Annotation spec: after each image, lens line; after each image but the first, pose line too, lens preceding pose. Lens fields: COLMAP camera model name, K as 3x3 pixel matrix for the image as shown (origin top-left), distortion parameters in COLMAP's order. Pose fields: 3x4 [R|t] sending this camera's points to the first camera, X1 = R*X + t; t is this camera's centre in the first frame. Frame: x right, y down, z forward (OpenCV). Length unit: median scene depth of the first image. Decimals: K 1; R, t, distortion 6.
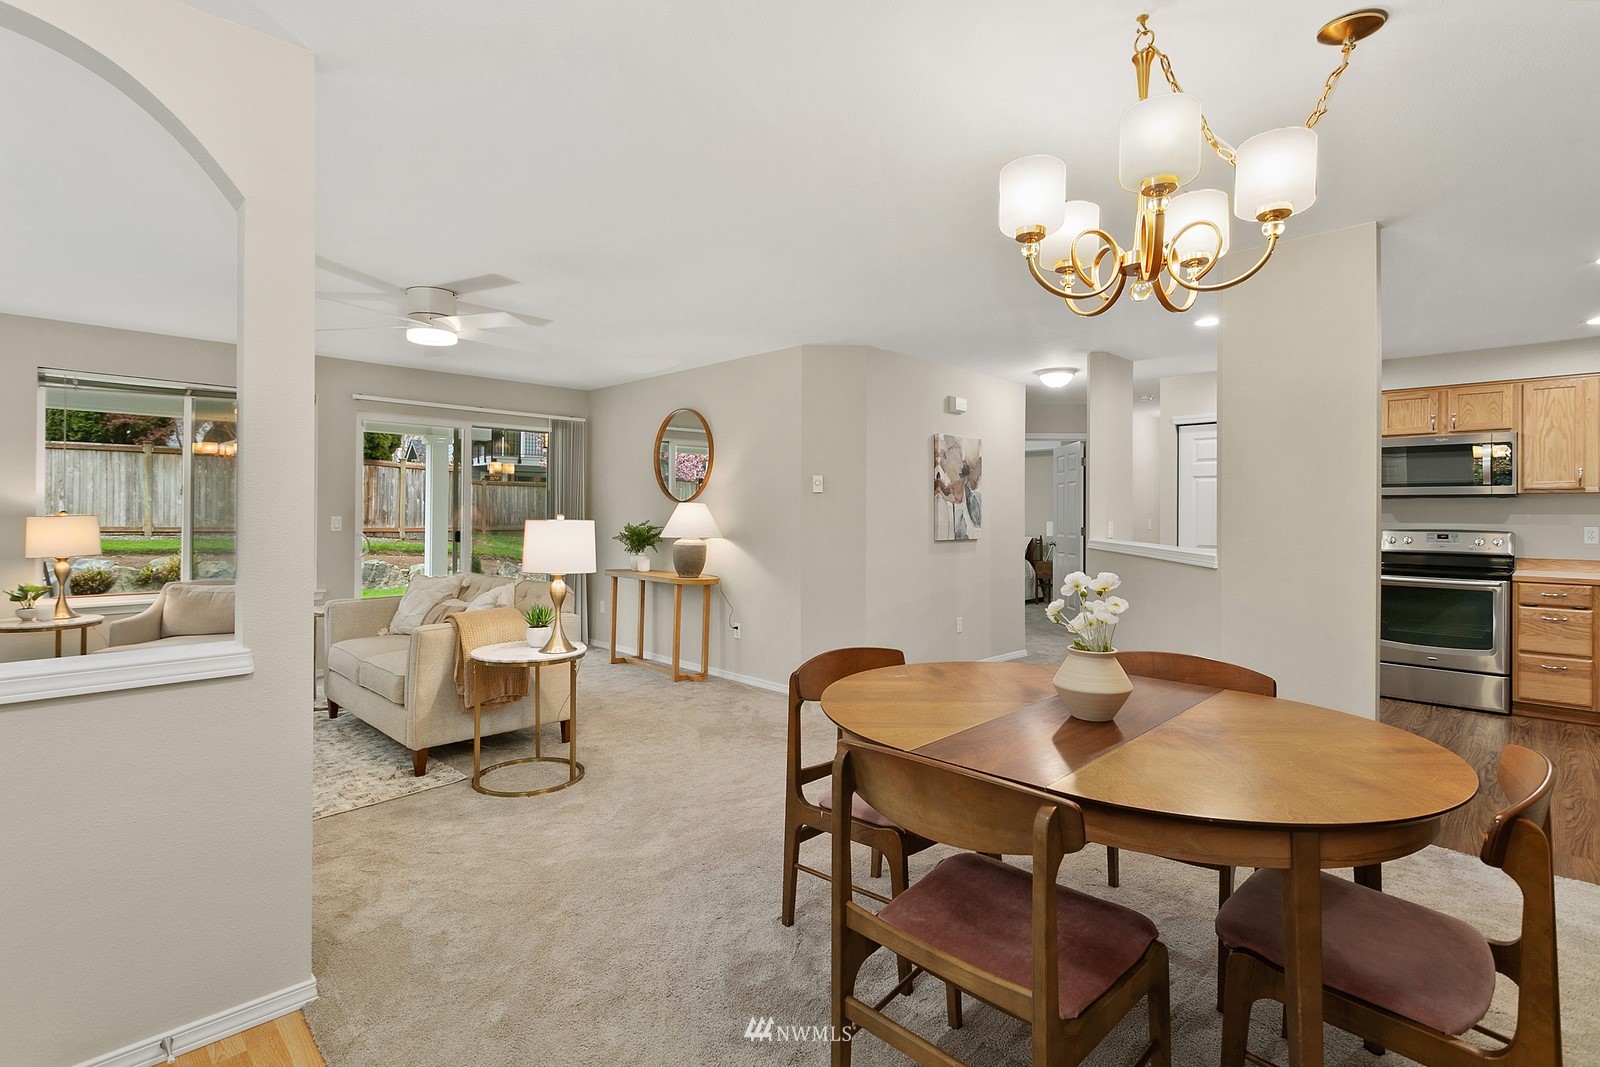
lens RADIAL K [[758.5, 0, 793.8], [0, 758.5, 511.5], [0, 0, 1]] dist [0.001644, 0.000642]
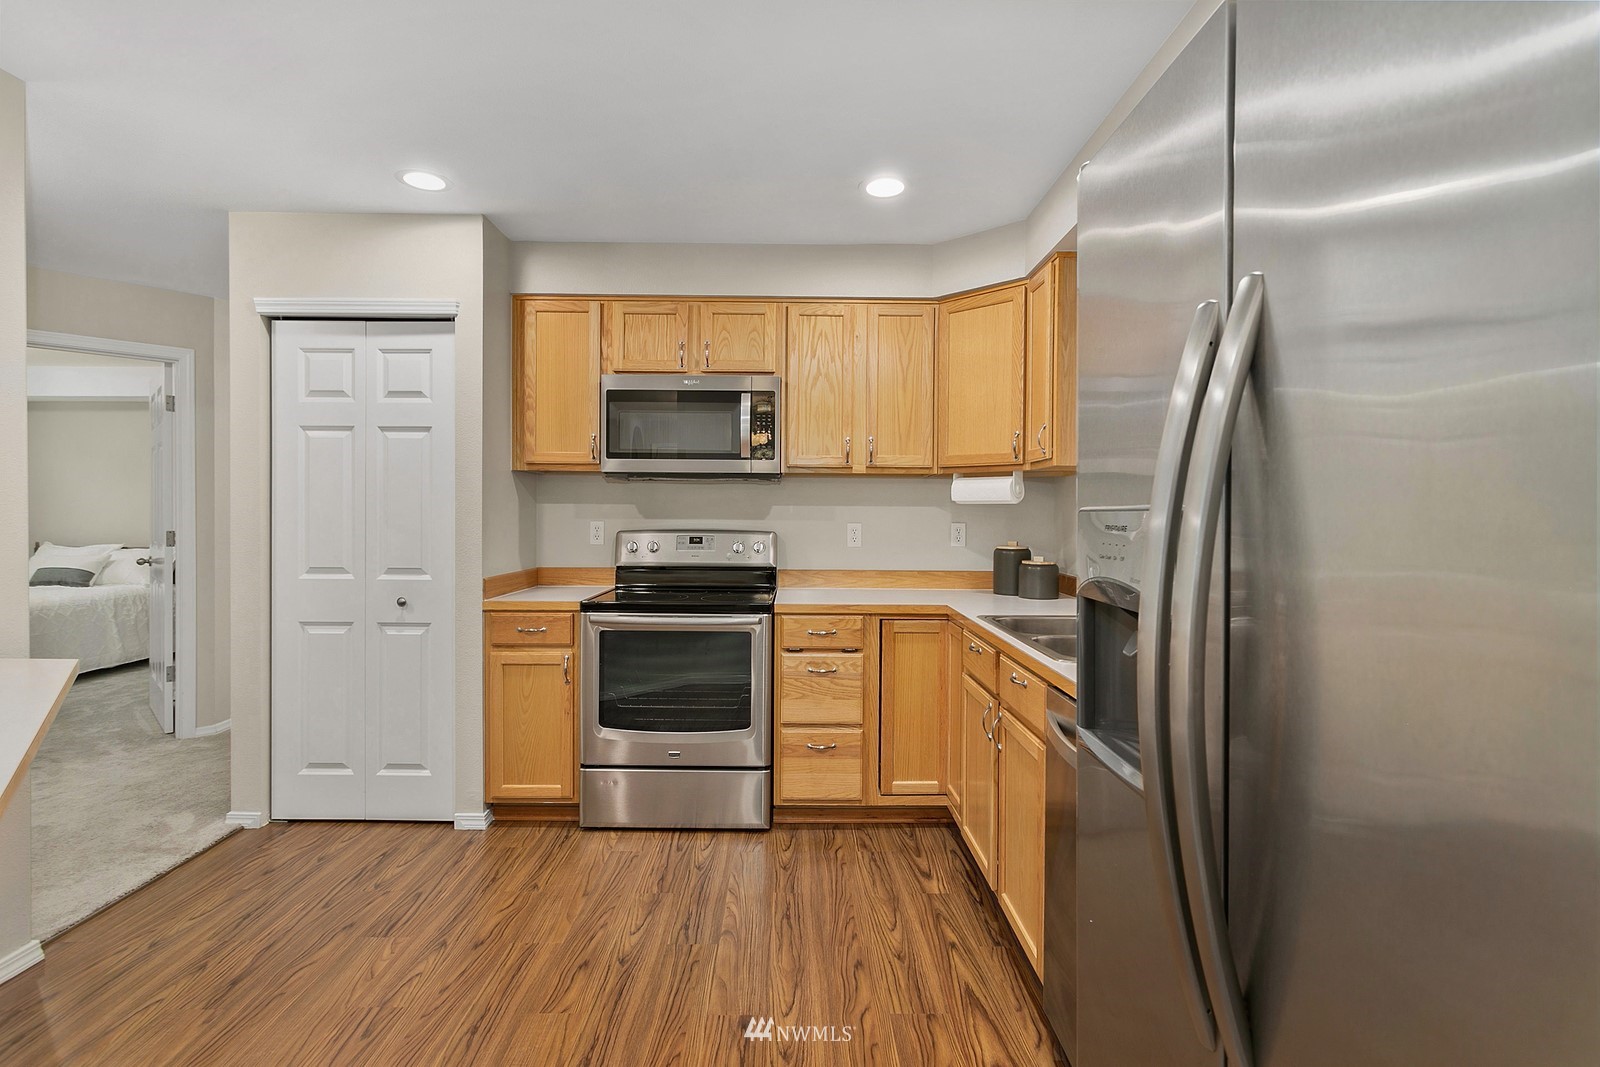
lens RADIAL K [[759.1, 0, 795.8], [0, 759.1, 521.8], [0, 0, 1]] dist [-0.000822, 0.000101]
pose [[0.709489, -0.009686, 0.704650, 0.494352], [-0.003910, 0.999836, 0.017681, 0.006131], [-0.704705, -0.015300, 0.709335, 0.520299]]
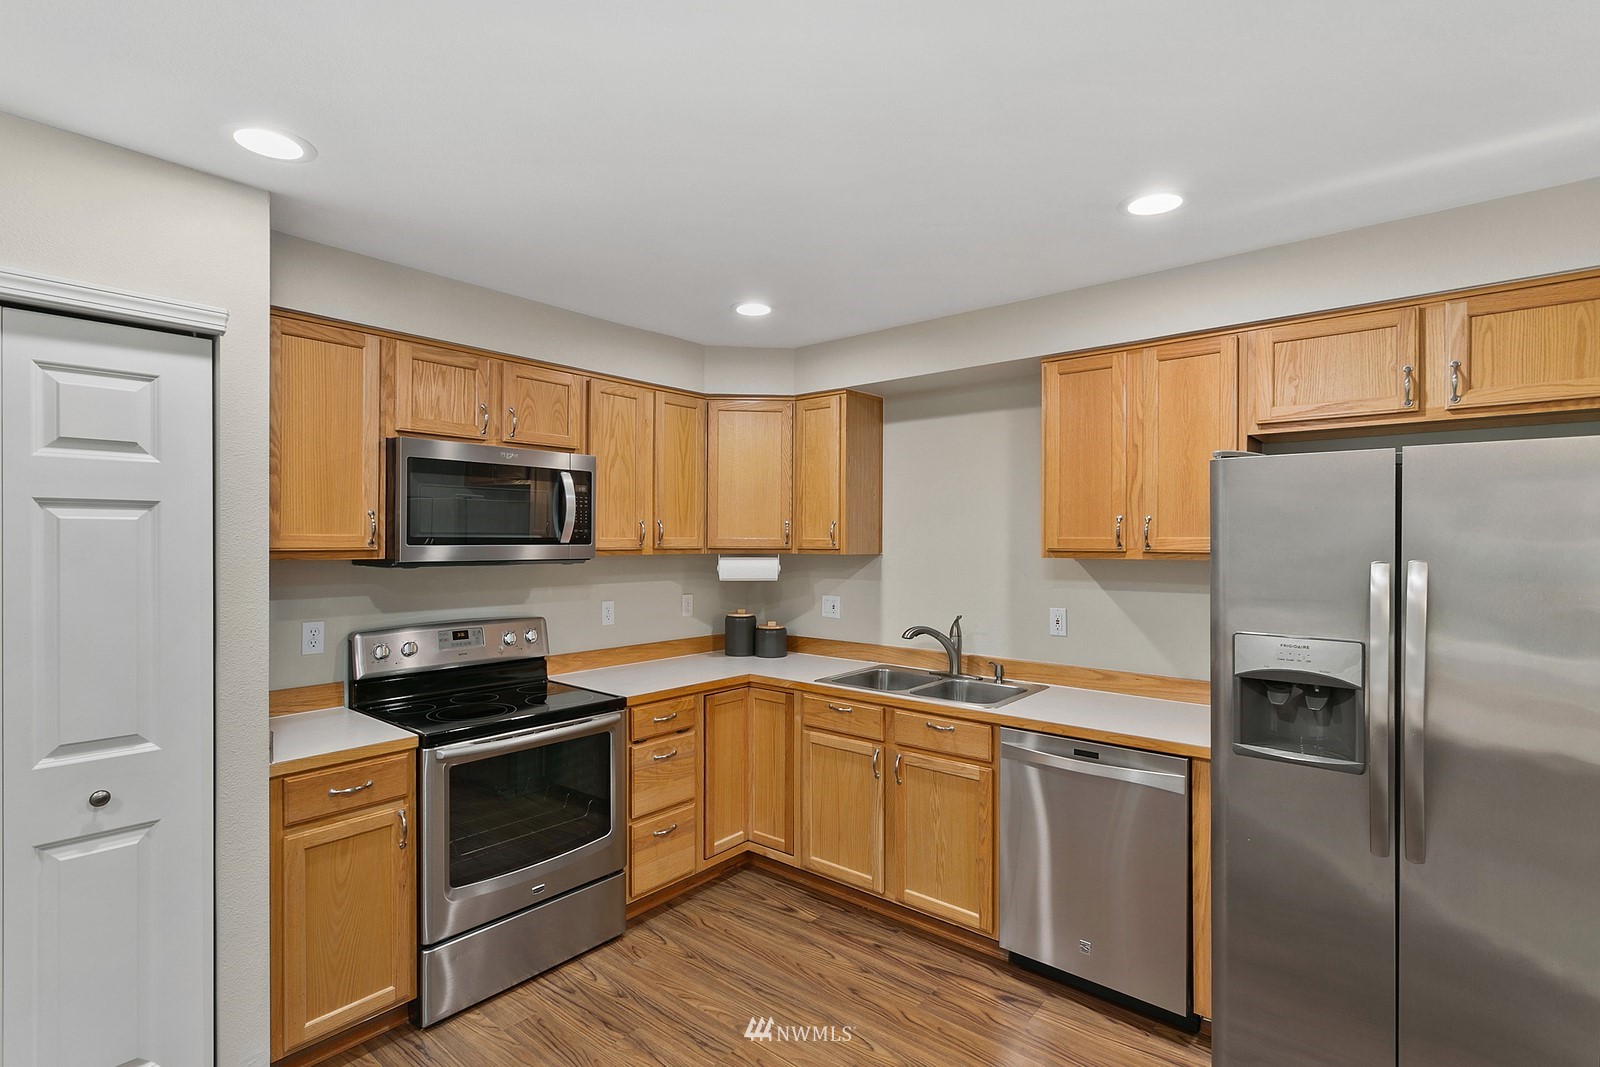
lens RADIAL K [[764.1, 0, 798.8], [0, 764.1, 539.8], [0, 0, 1]] dist [0.001519, 0.000531]
pose [[-0.083750, -0.008730, 0.996449, 0.317898], [-0.006249, 0.999947, 0.008236, -0.042921], [-0.996467, -0.005537, -0.083800, 0.863463]]
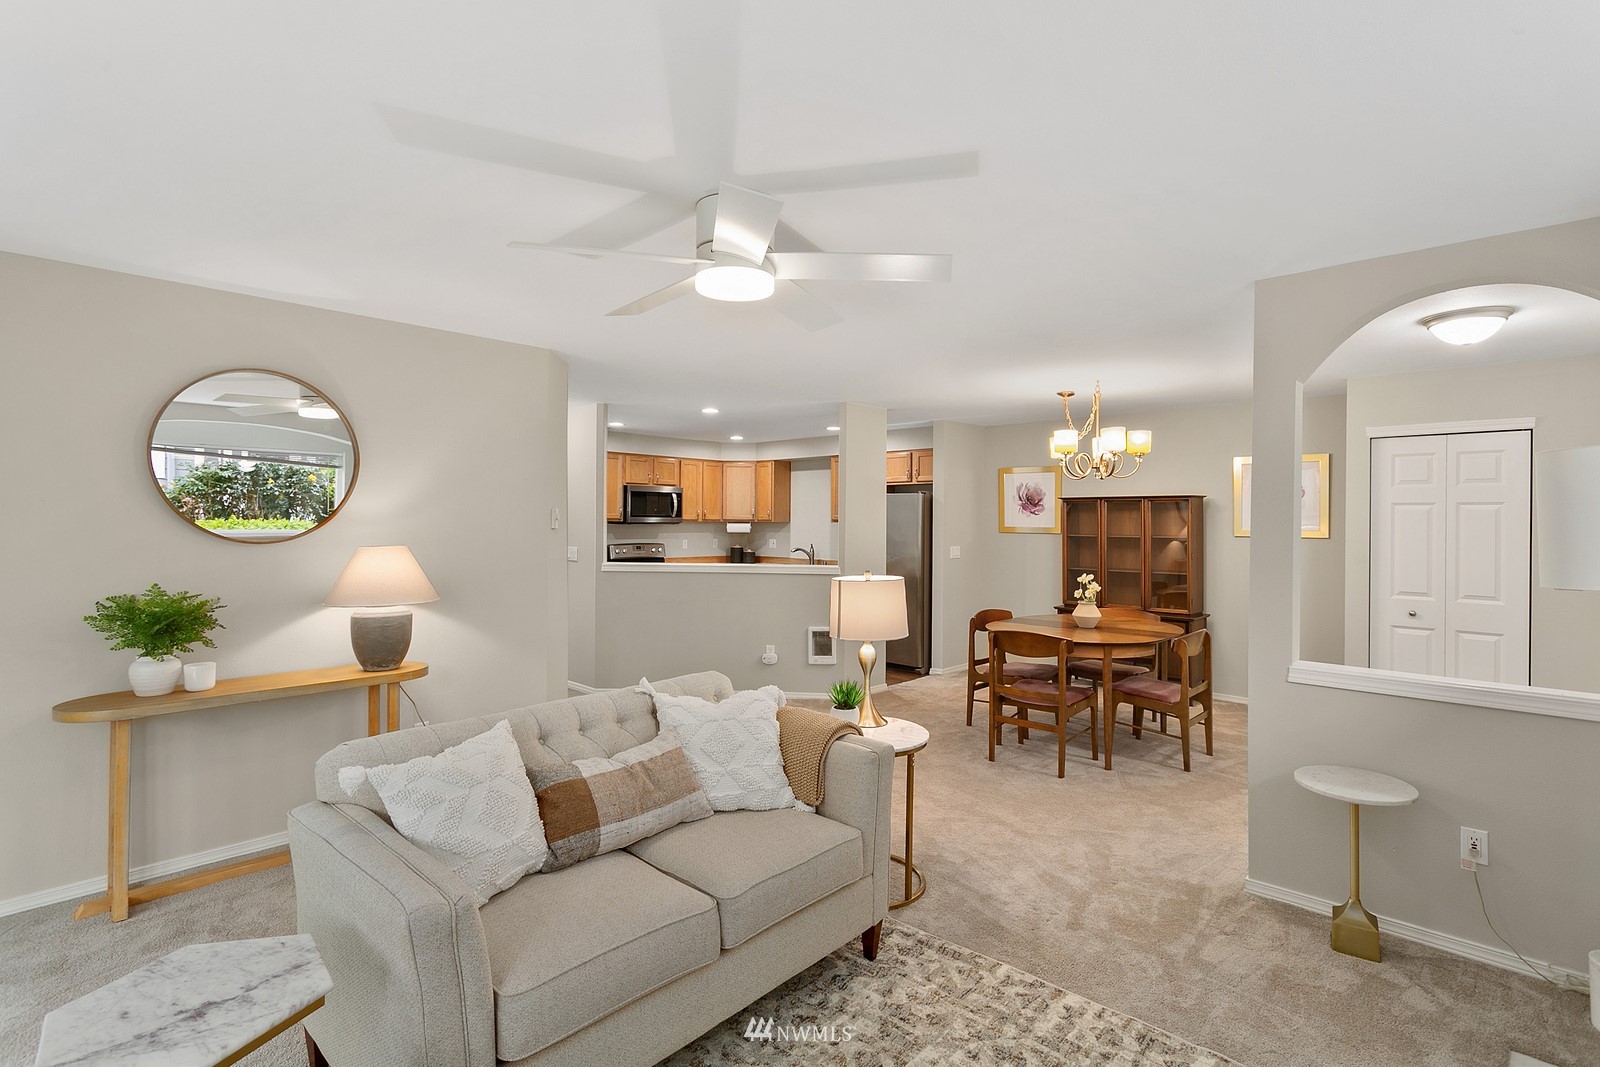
lens RADIAL K [[764.1, 0, 798.8], [0, 764.1, 539.8], [0, 0, 1]] dist [0.001519, 0.000531]
pose [[-0.028581, -0.033260, 0.999038, -0.824998], [-0.009610, 0.999409, 0.032997, -0.042986], [-0.999545, -0.008657, -0.028884, 0.757246]]
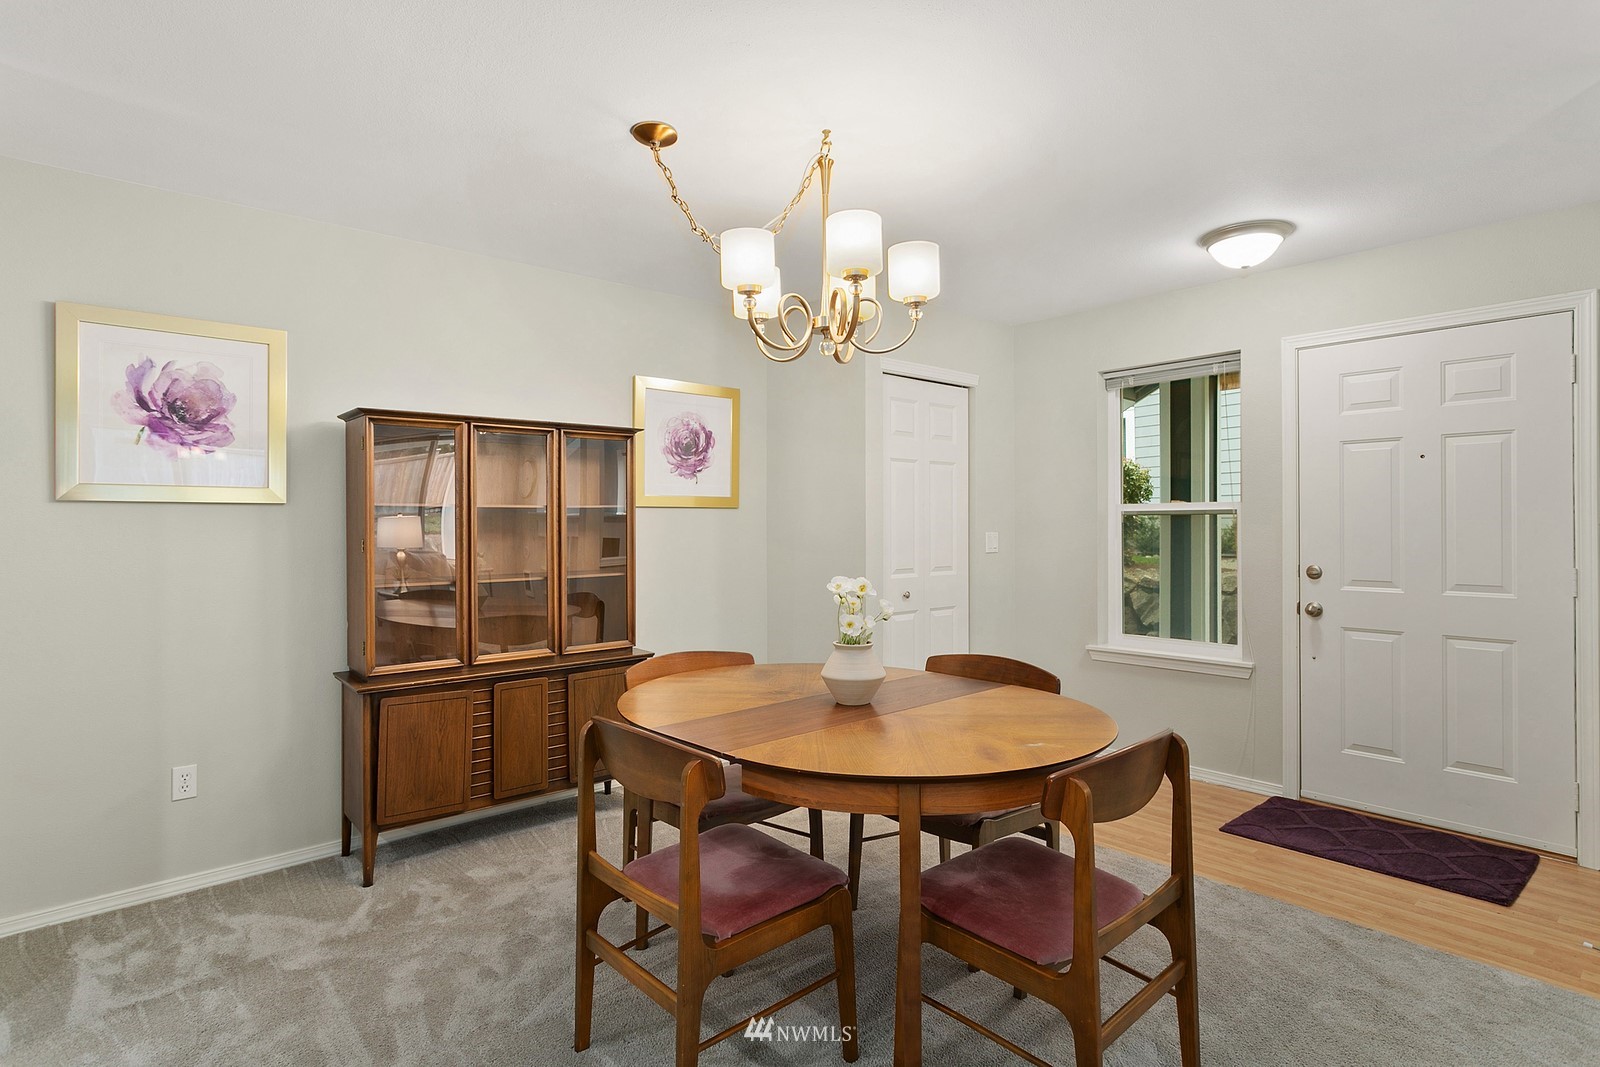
lens RADIAL K [[818.1, 0, 797.0], [0, 818.1, 526.0], [0, 0, 1]] dist [-0.005900, 0.001263]
pose [[-0.998000, -0.002199, 0.063175, 0.144528], [-0.002335, 0.999995, -0.002077, 0.003747], [-0.063170, -0.002220, -0.998000, 0.801494]]
